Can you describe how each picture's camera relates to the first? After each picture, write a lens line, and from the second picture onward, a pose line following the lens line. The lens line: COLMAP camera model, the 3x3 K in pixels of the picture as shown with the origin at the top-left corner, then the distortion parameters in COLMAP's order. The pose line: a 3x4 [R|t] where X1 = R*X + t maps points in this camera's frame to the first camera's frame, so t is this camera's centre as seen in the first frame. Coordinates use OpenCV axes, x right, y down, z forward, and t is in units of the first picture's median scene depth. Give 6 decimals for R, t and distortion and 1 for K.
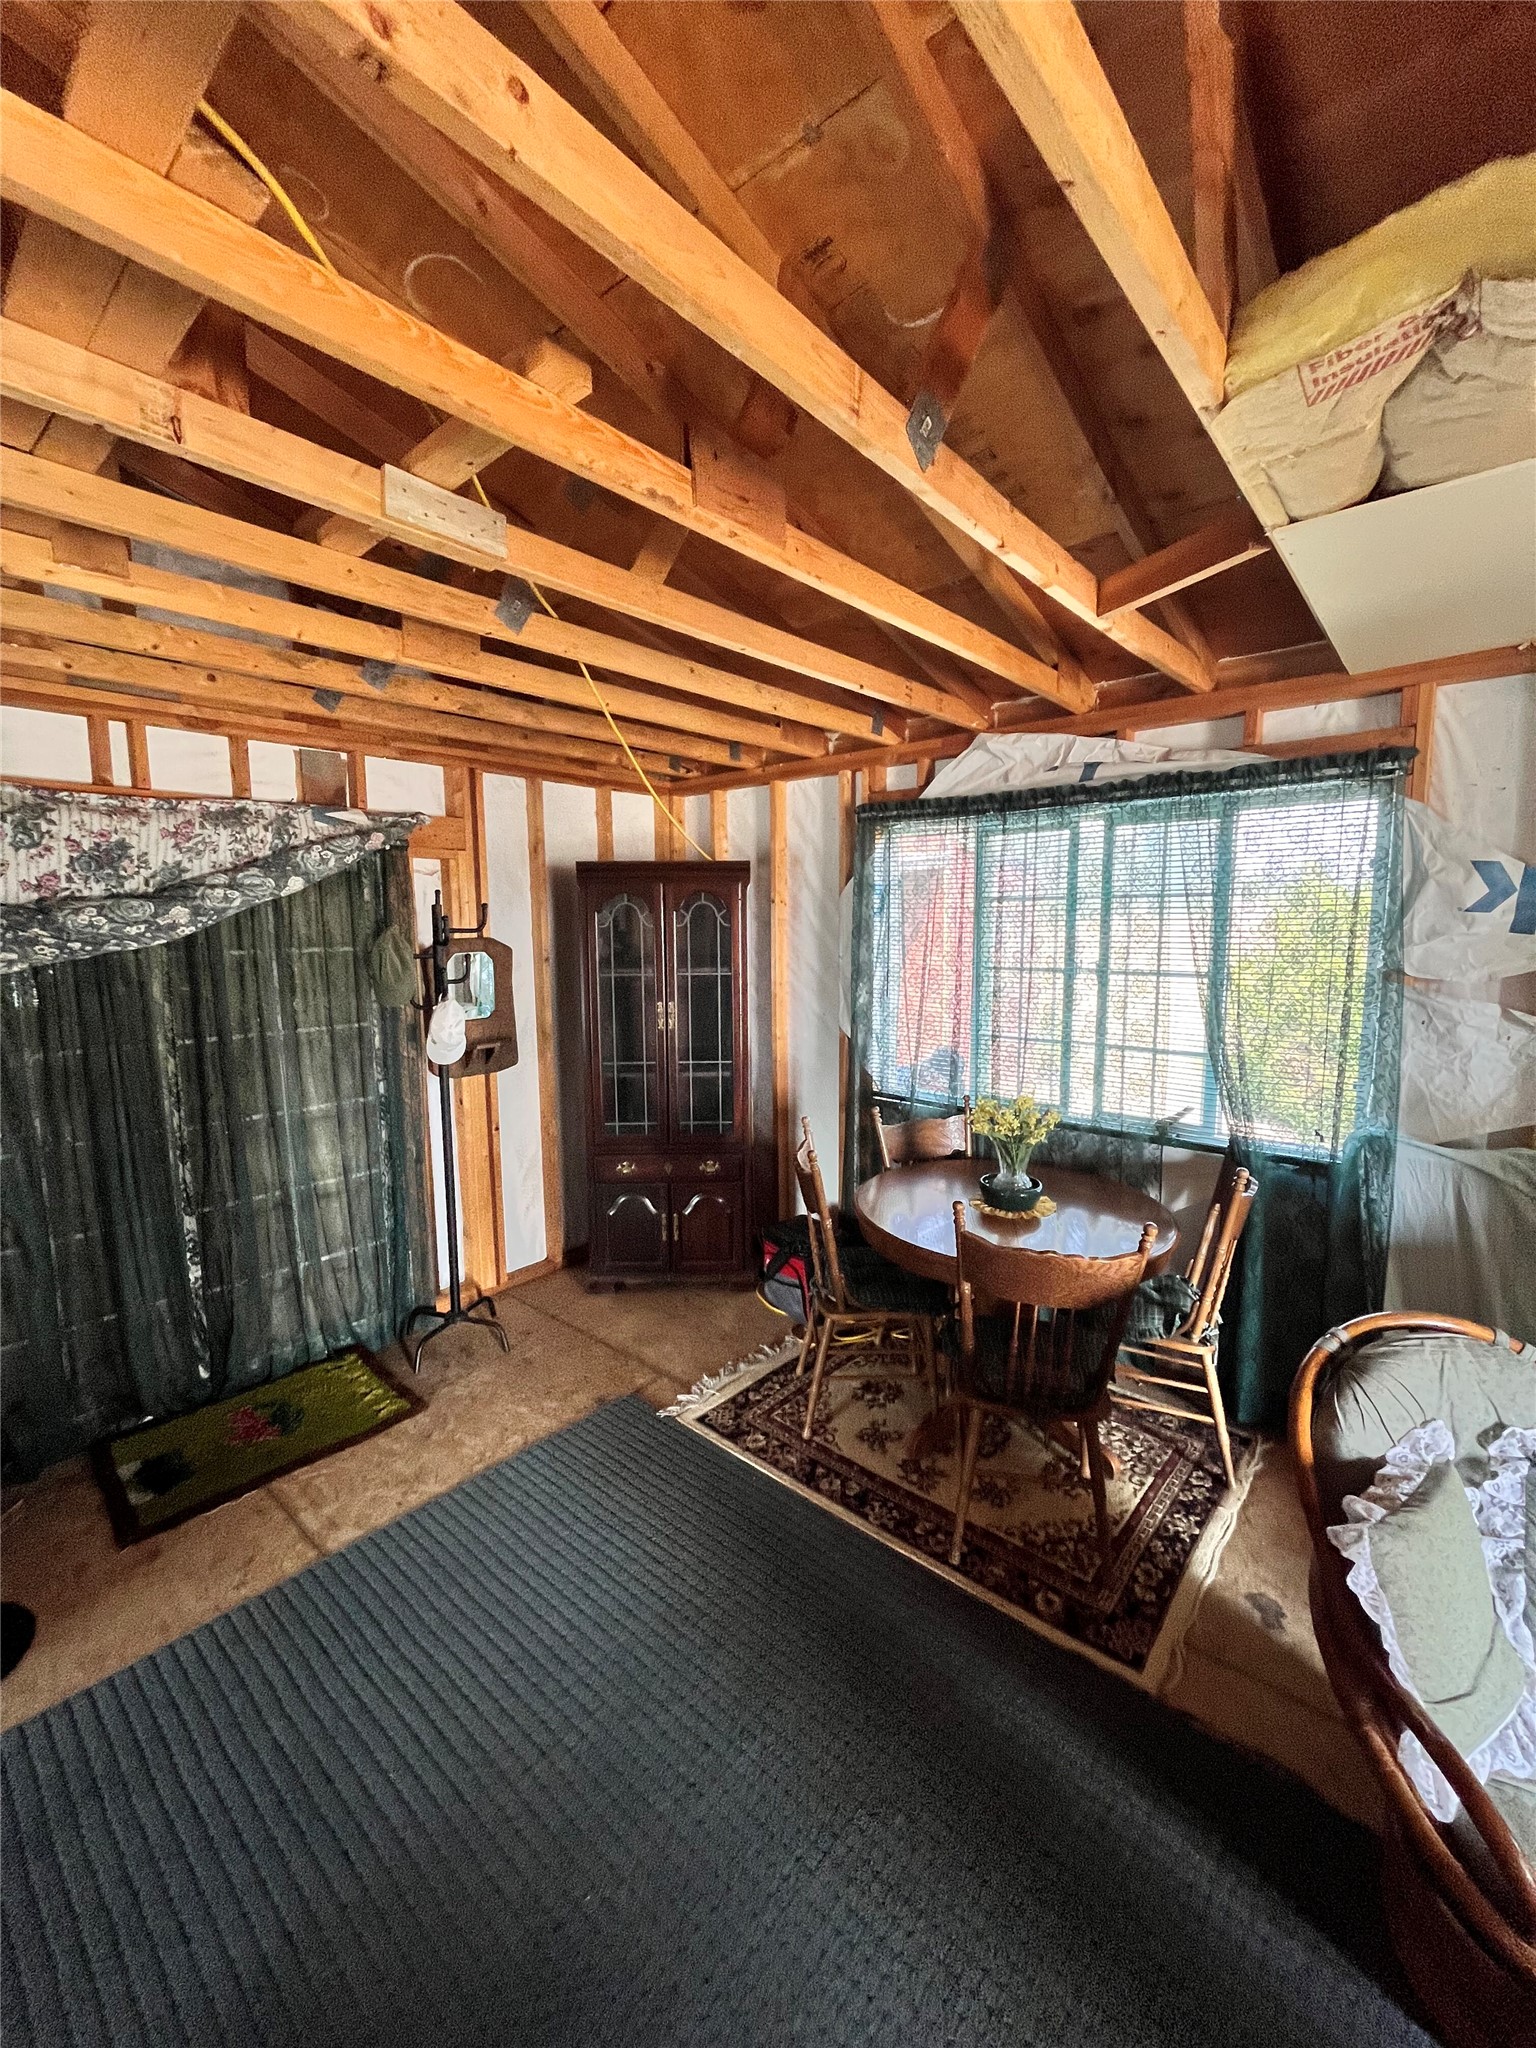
lens RADIAL K [[821.6, 0, 760.8], [0, 821.6, 1018.7], [0, 0, 1]] dist [-0.001635, 0.000098]
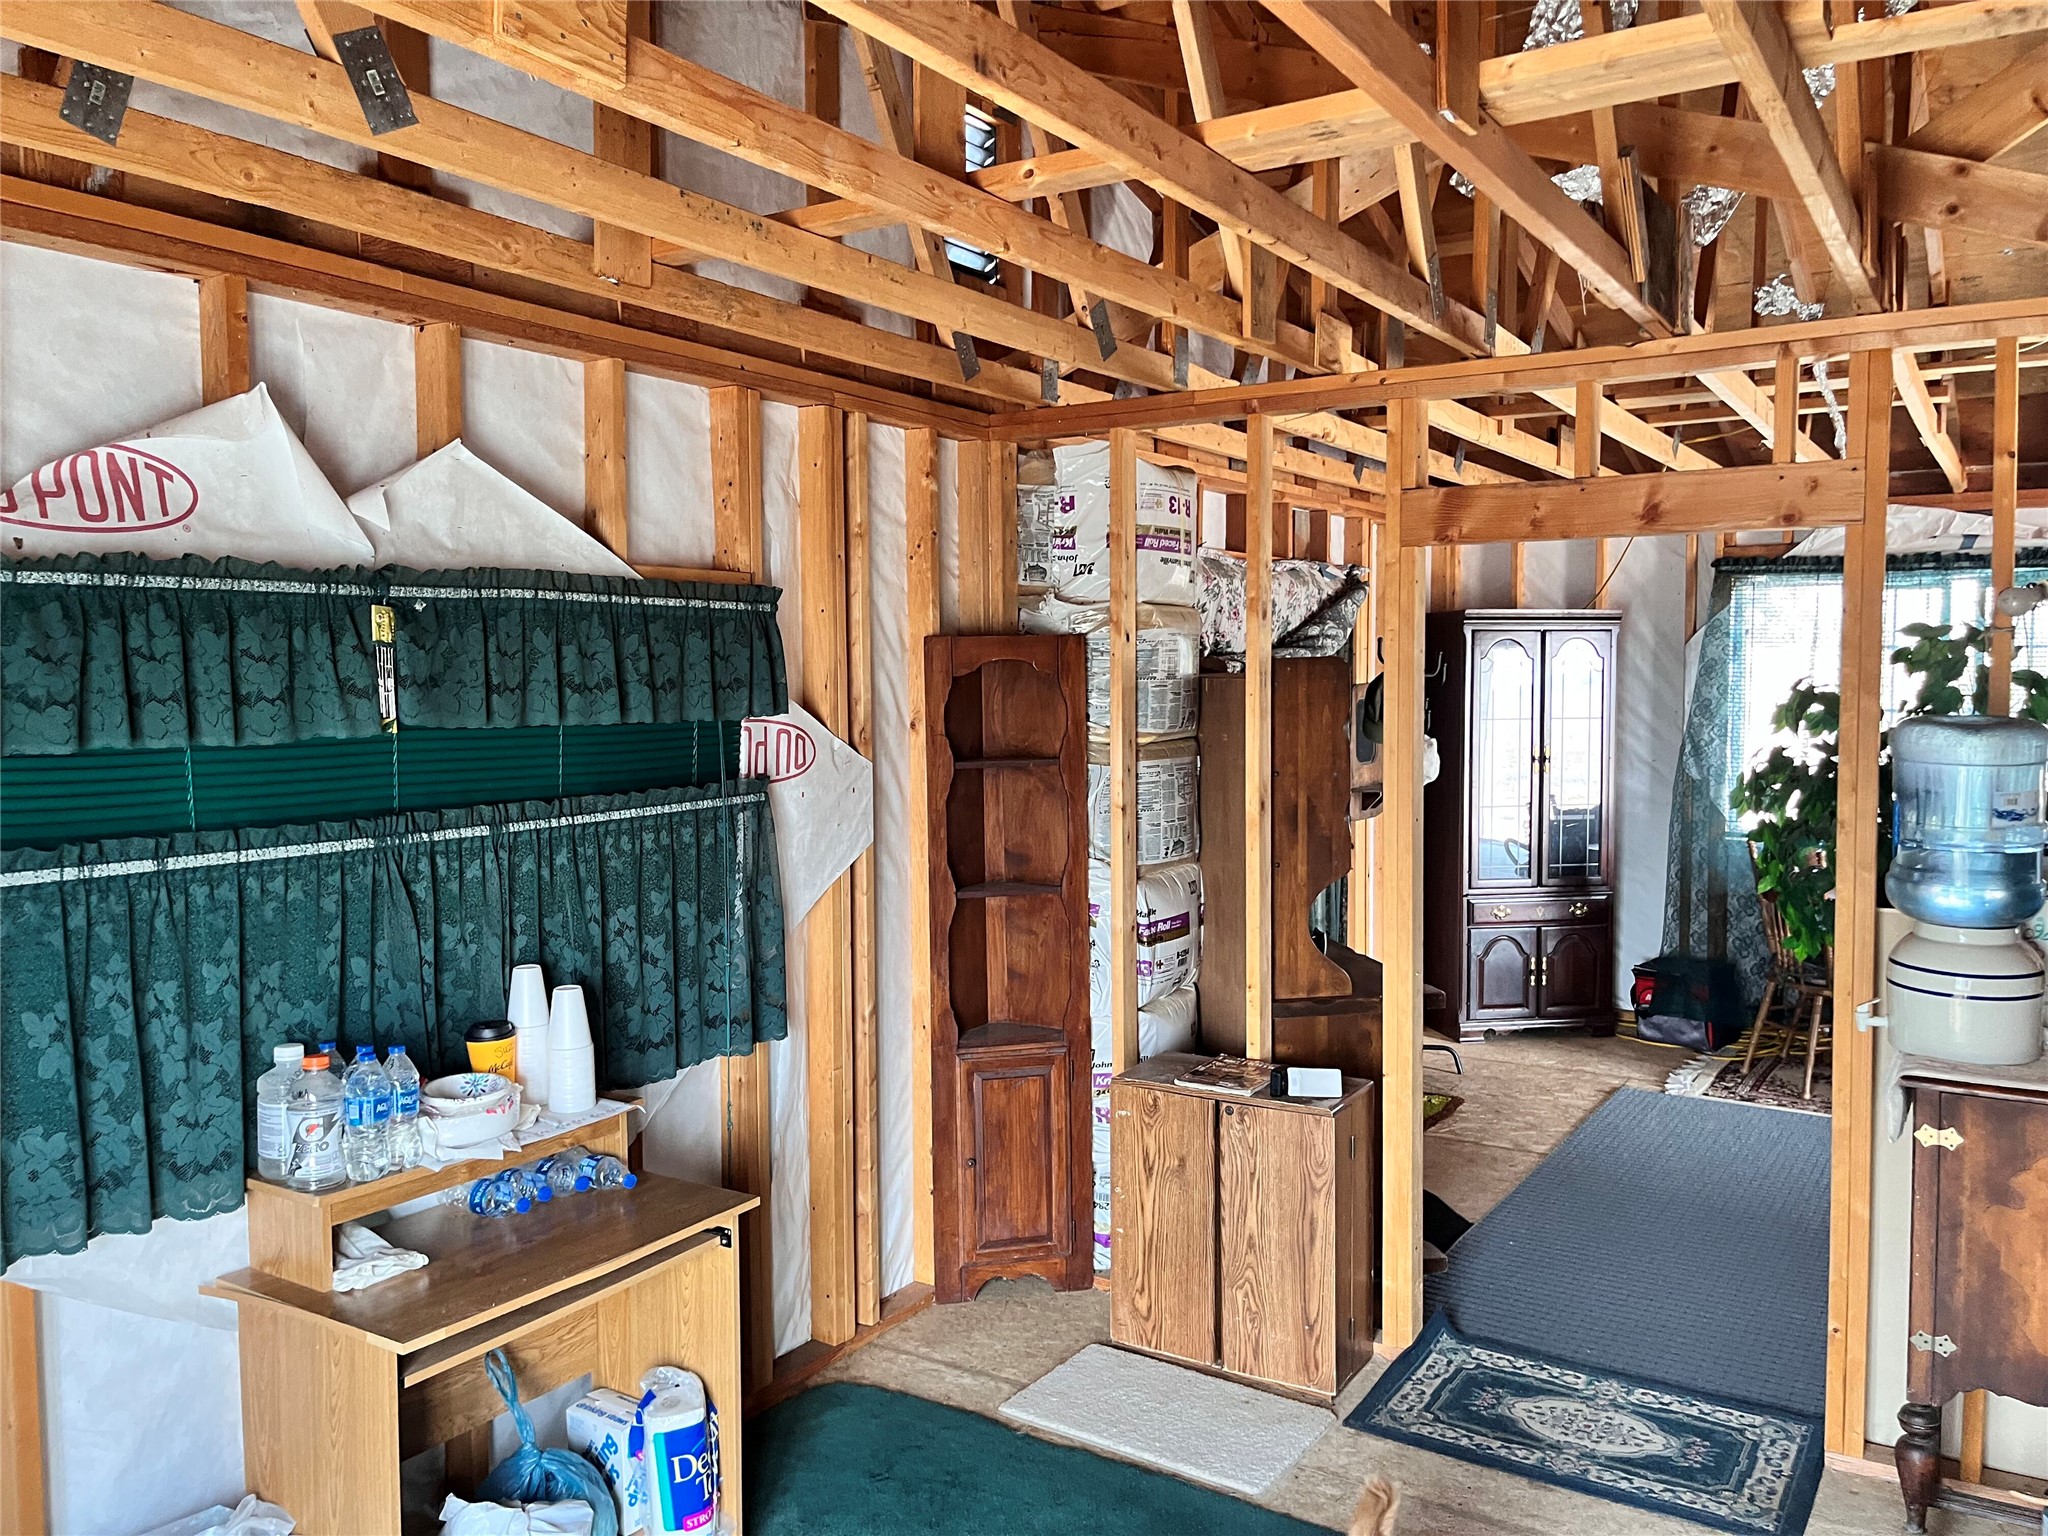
lens RADIAL K [[1583.8, 0, 1027.6], [0, 1583.8, 766.4], [0, 0, 1]] dist [-0.009138, -0.006840]
pose [[0.990410, -0.008849, 0.137875, -1.259017], [0.017259, 0.998054, -0.059920, 0.135557], [-0.137077, 0.061725, 0.988635, -1.042217]]
